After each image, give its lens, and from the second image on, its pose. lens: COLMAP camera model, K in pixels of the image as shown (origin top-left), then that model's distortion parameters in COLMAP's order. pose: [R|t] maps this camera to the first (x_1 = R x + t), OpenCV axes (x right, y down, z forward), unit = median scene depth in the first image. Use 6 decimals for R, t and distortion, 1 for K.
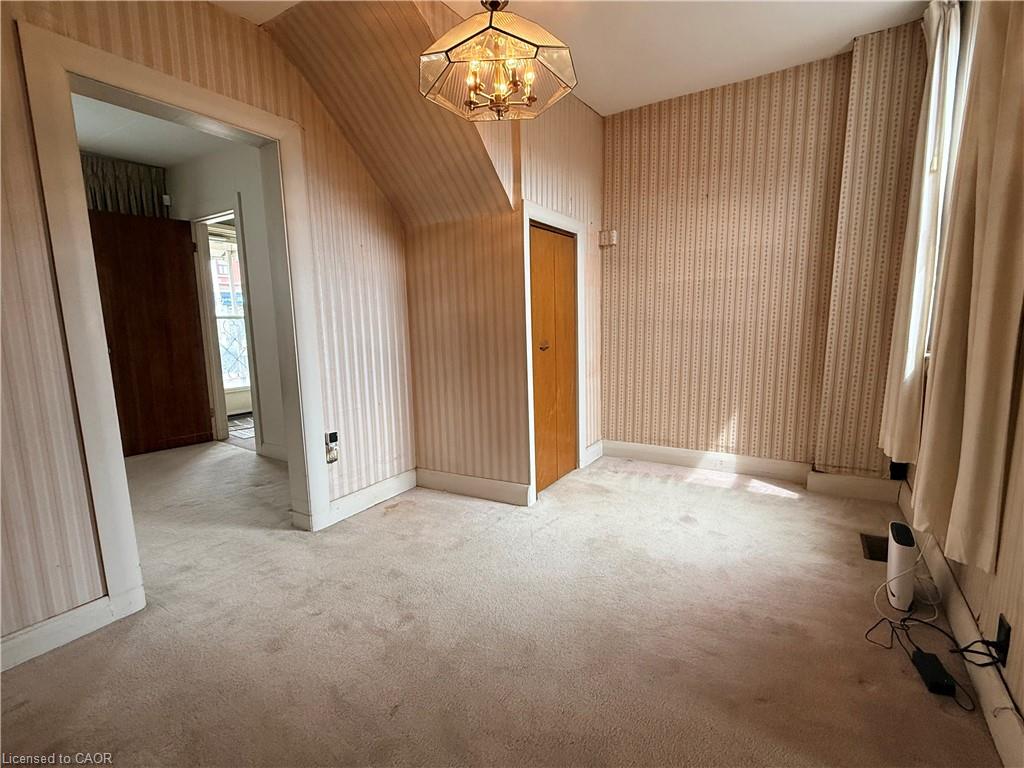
lens RADIAL K [[476.9, 0, 512.0], [0, 476.9, 384.1], [0, 0, 1]] dist [-0.003780, -0.001536]
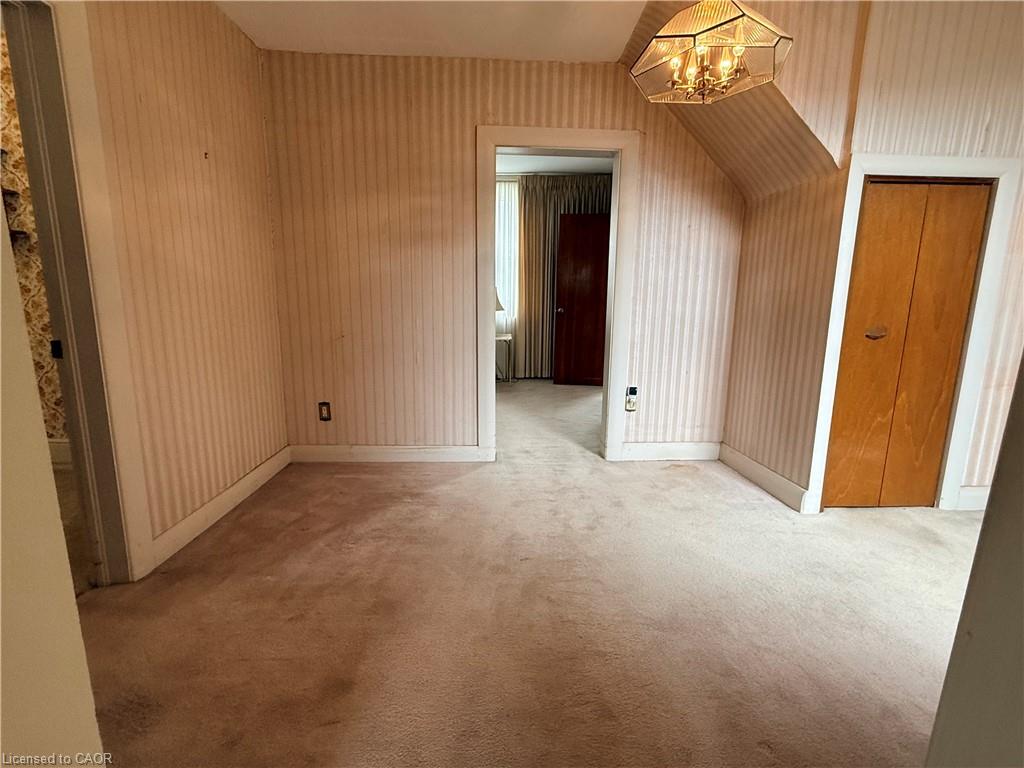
lens RADIAL K [[476.9, 0, 511.7], [0, 476.9, 384.3], [0, 0, 1]] dist [-0.003780, -0.001536]
pose [[0.555786, 0.179863, -0.811635, 0.417964], [-0.139170, 0.982667, 0.122465, -0.009824], [0.819594, 0.044891, 0.571184, 0.052823]]
